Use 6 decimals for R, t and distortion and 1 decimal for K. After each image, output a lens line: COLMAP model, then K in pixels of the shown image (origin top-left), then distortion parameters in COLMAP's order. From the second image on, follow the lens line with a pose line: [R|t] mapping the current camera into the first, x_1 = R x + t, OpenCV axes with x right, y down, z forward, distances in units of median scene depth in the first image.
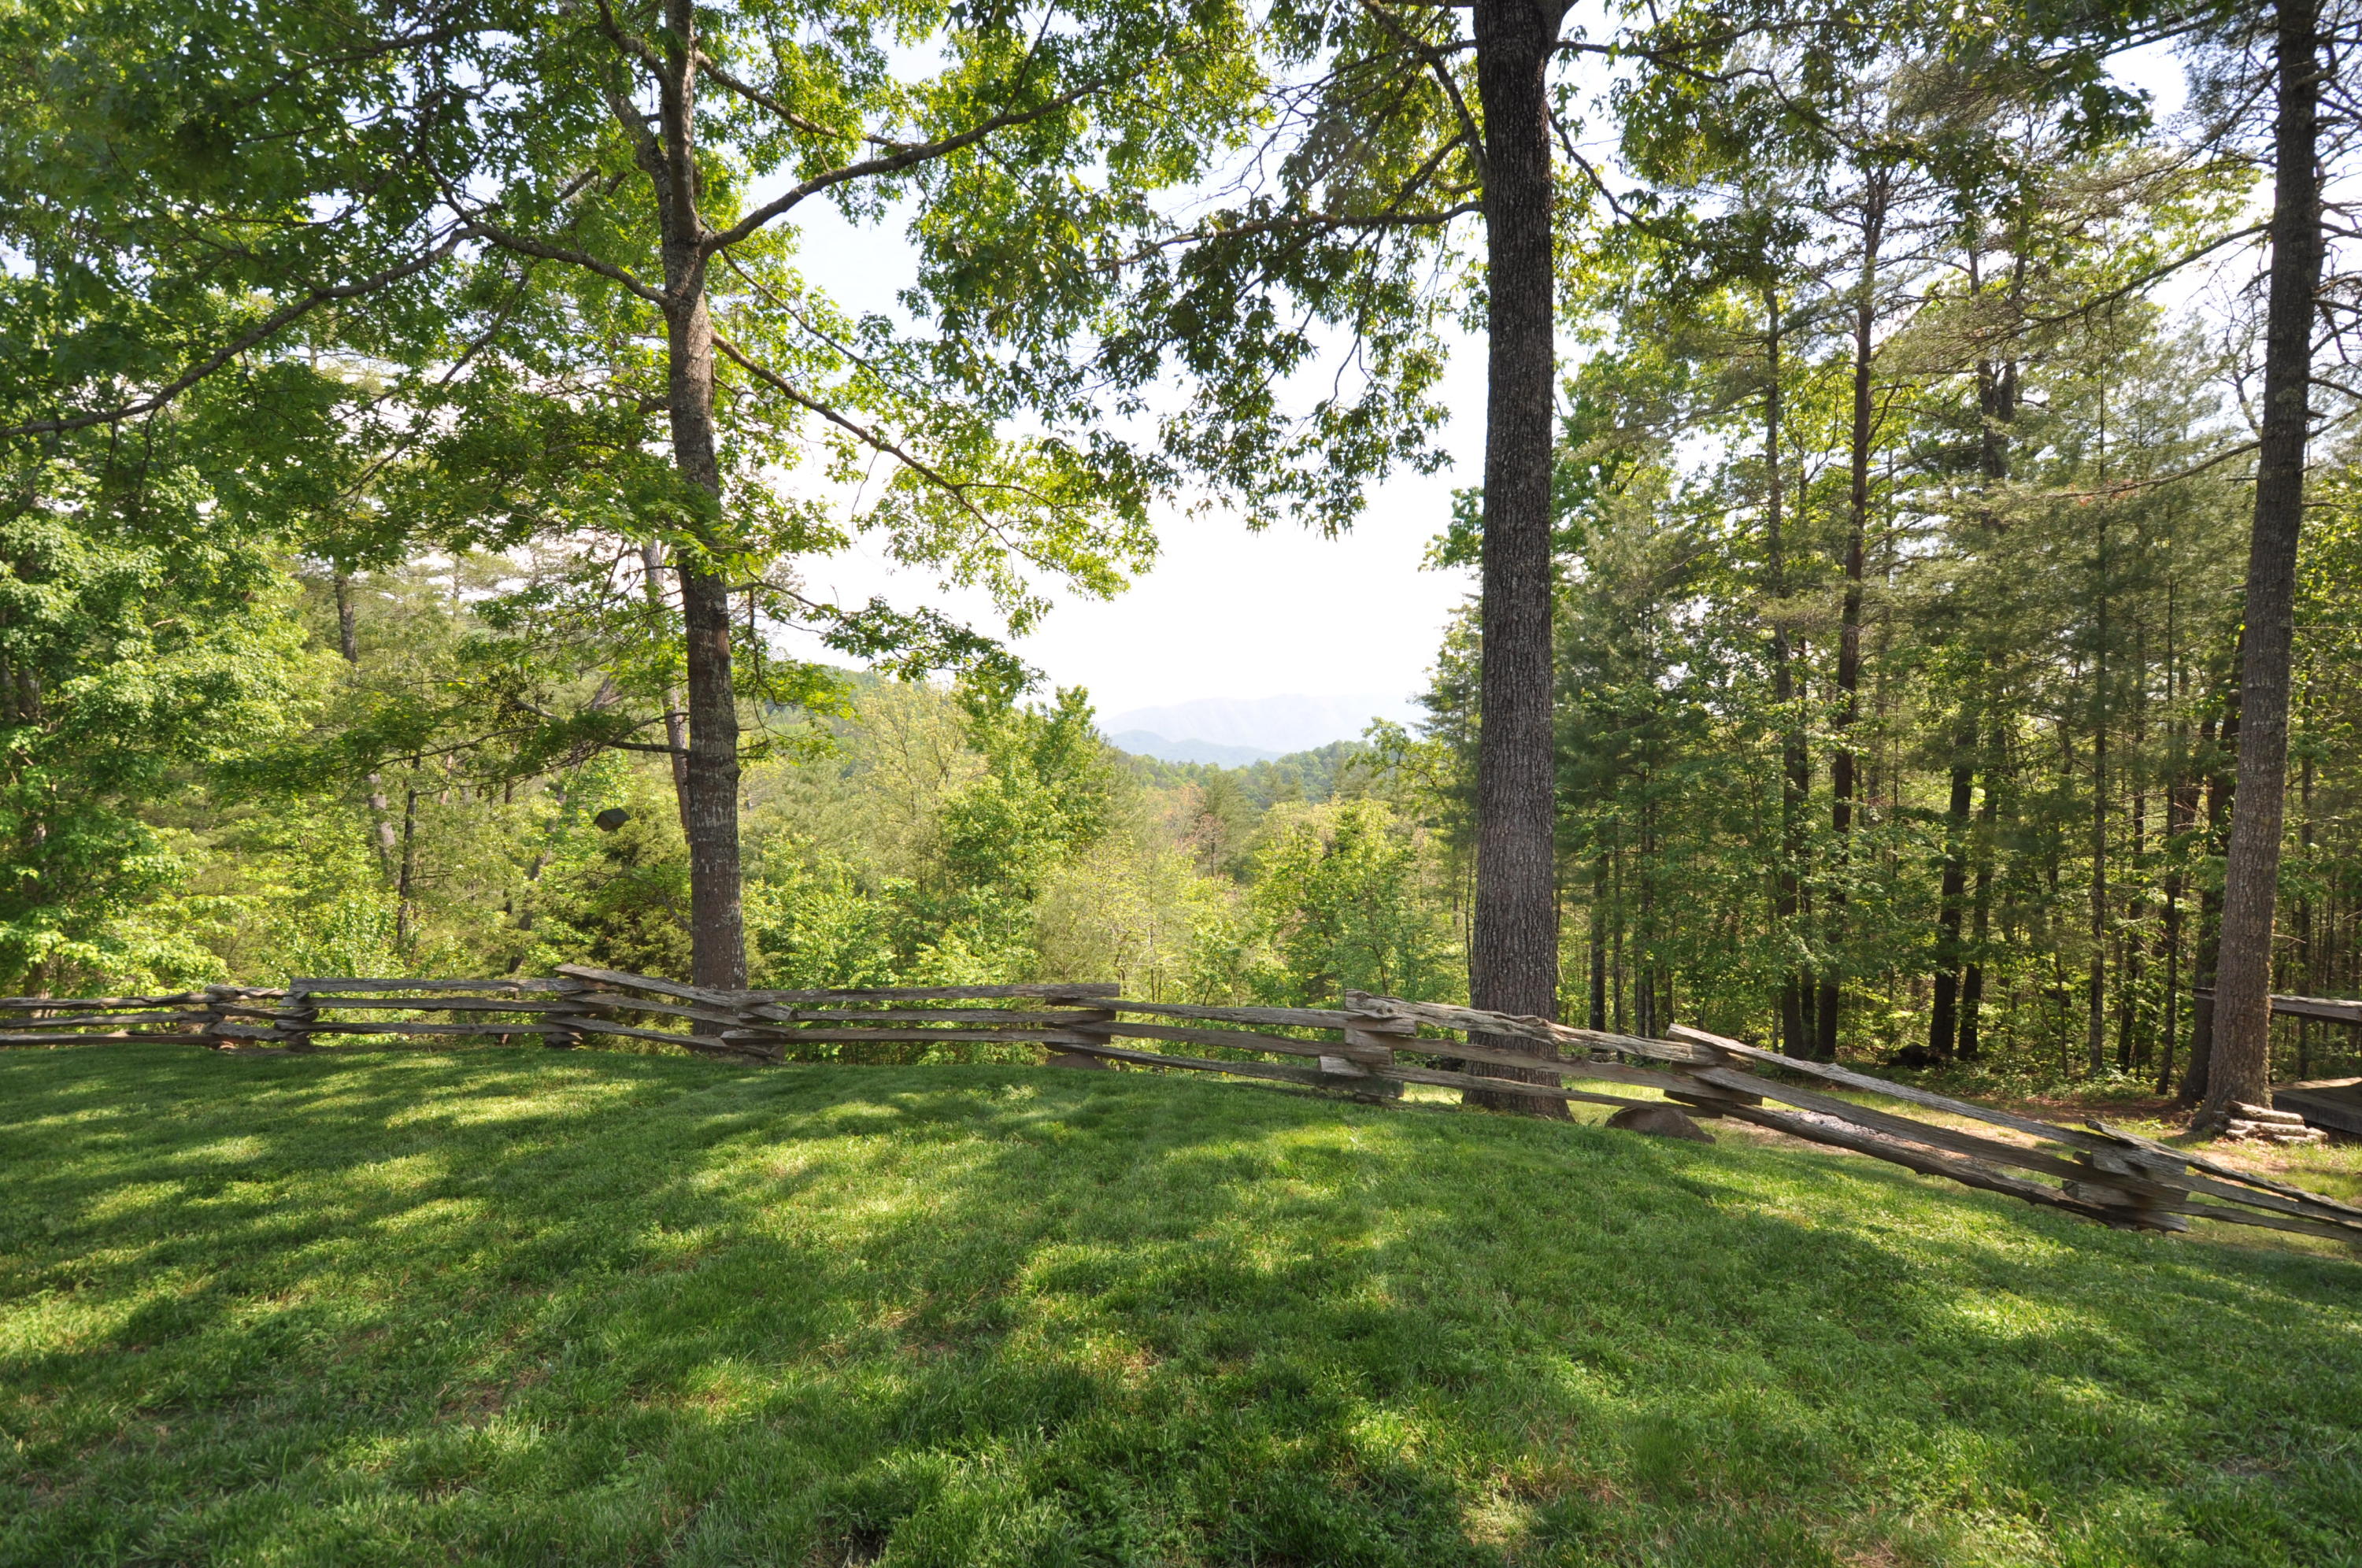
lens RADIAL K [[1009.4, 0, 1185.3], [0, 1009.4, 786.7], [0, 0, 1]] dist [-0.002112, -0.000172]
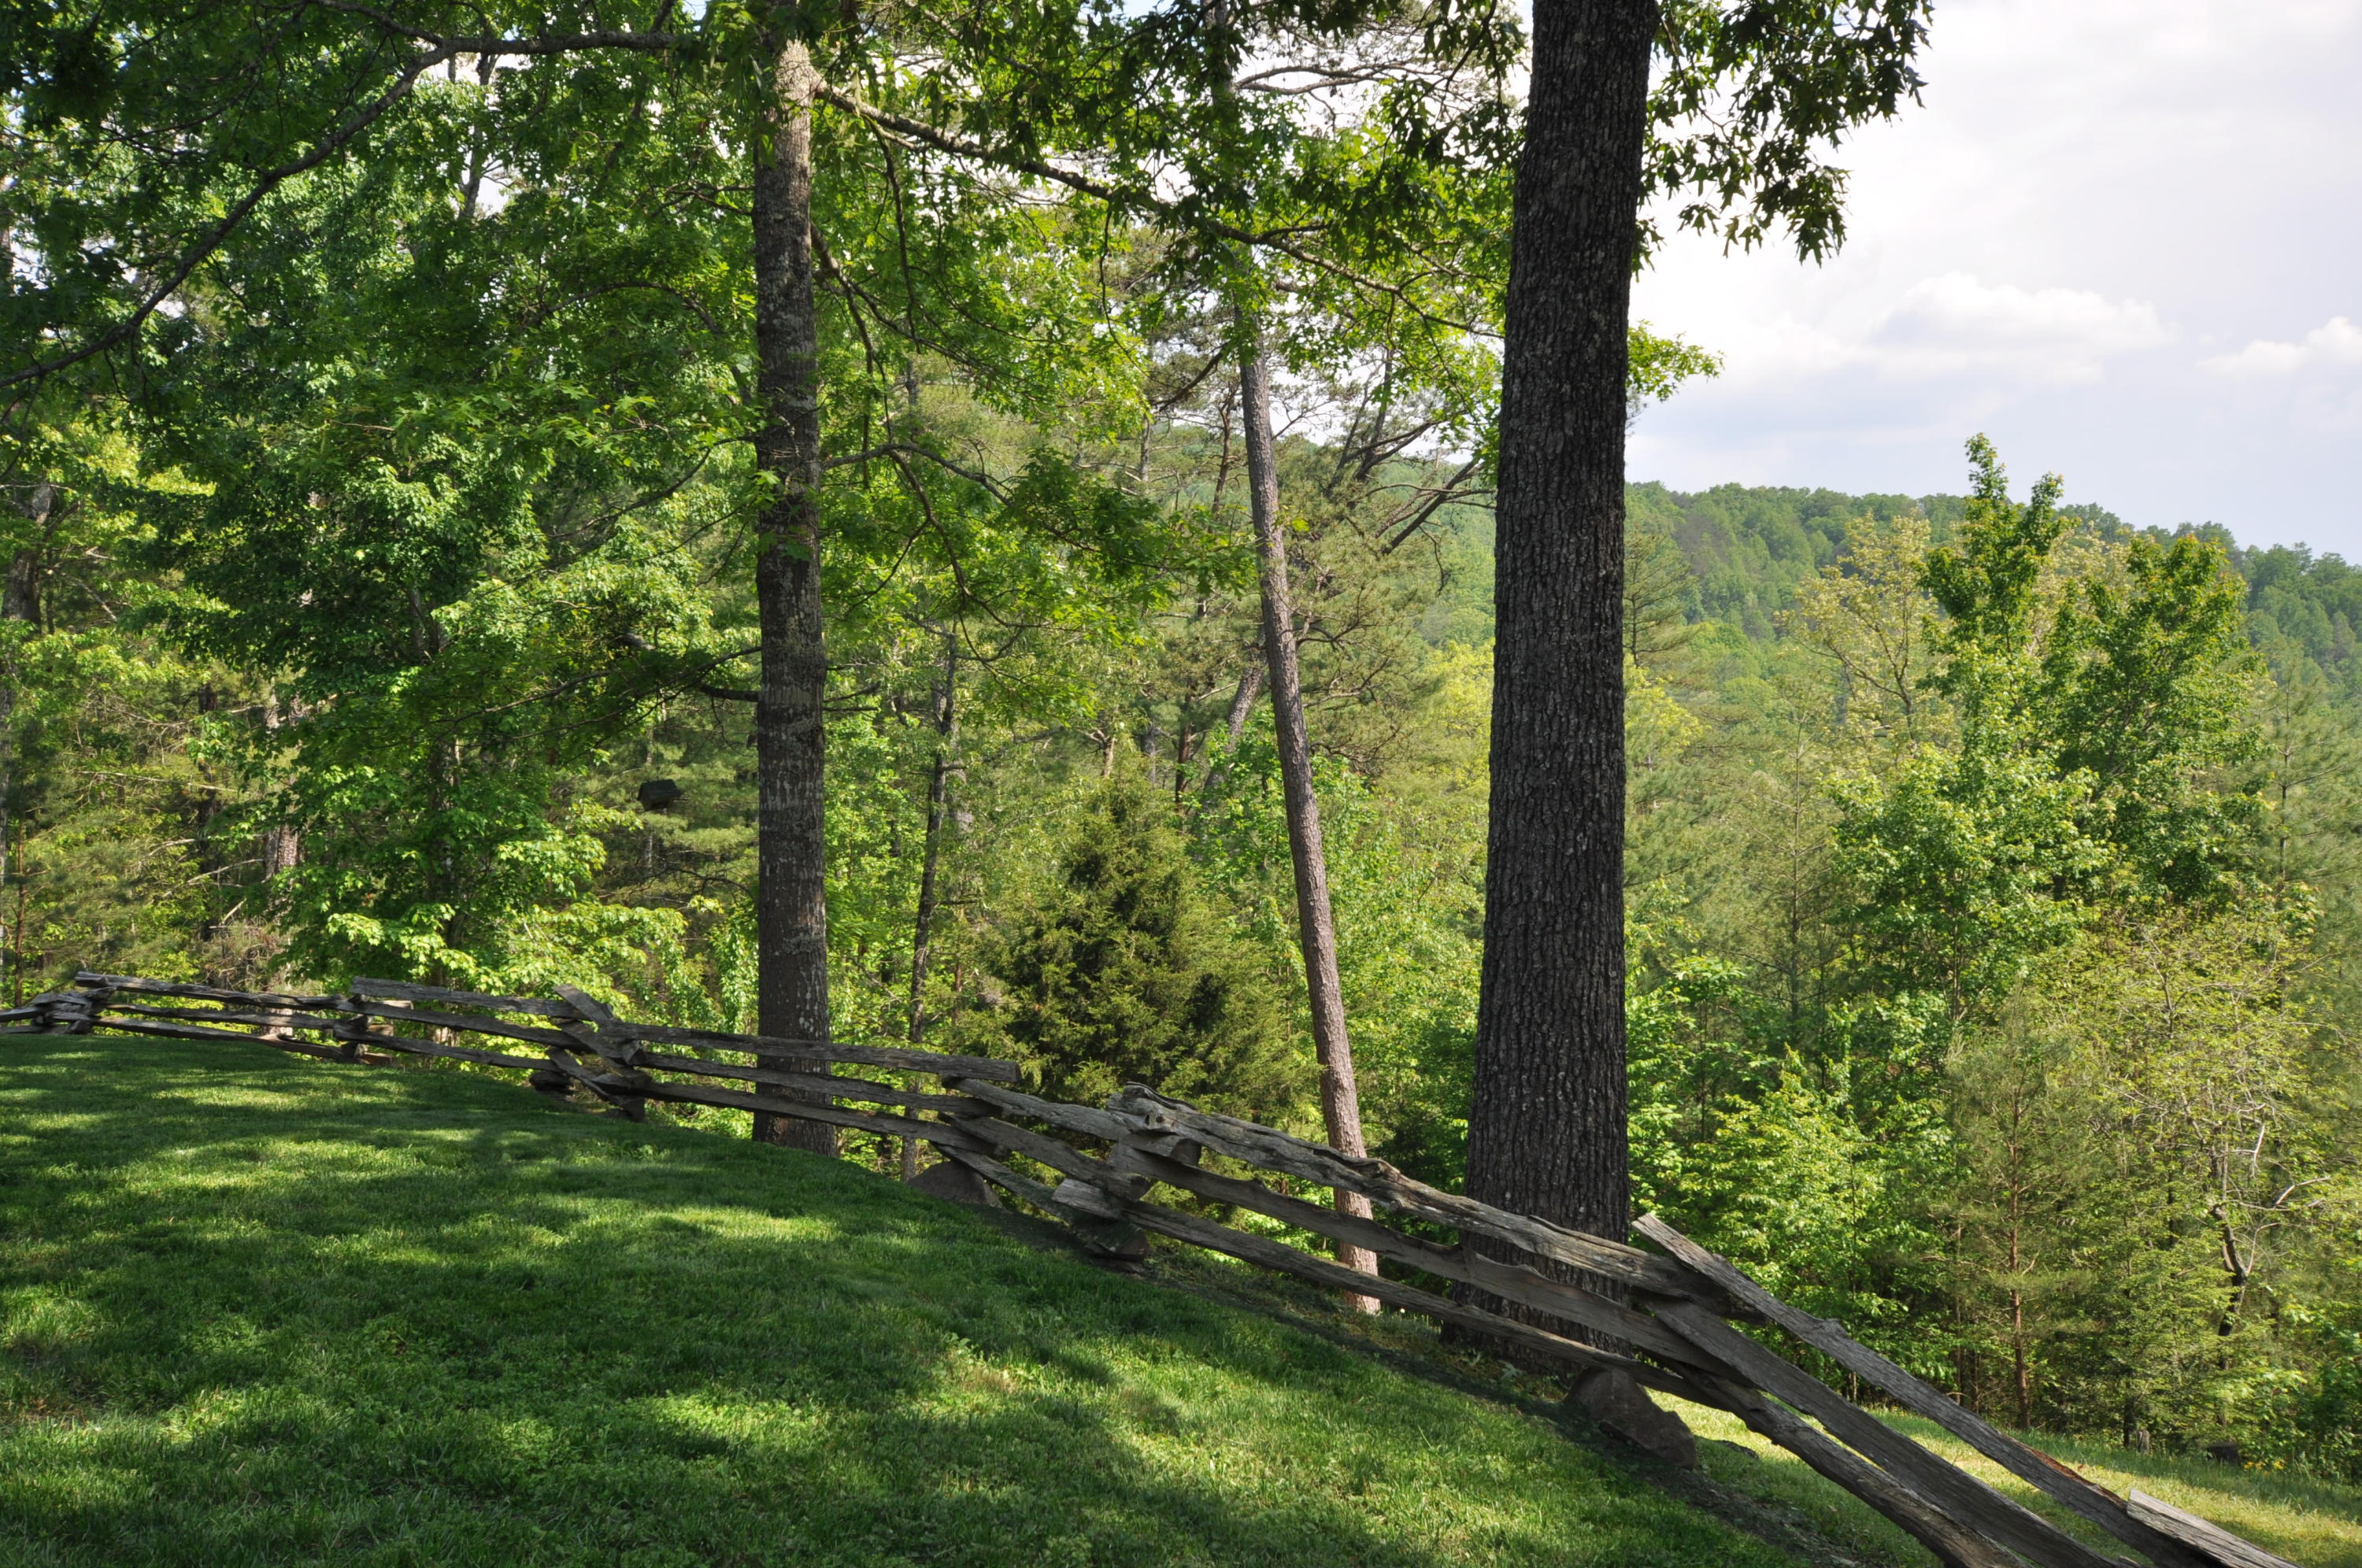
lens RADIAL K [[2308.3, 0, 1194.8], [0, 2308.3, 802.3], [0, 0, 1]] dist [0.037362, 0.000000]
pose [[0.787149, 0.024294, -0.616284, 0.416810], [-0.016910, 0.999698, 0.017809, 0.000782], [0.616531, -0.003597, 0.787323, -0.039127]]
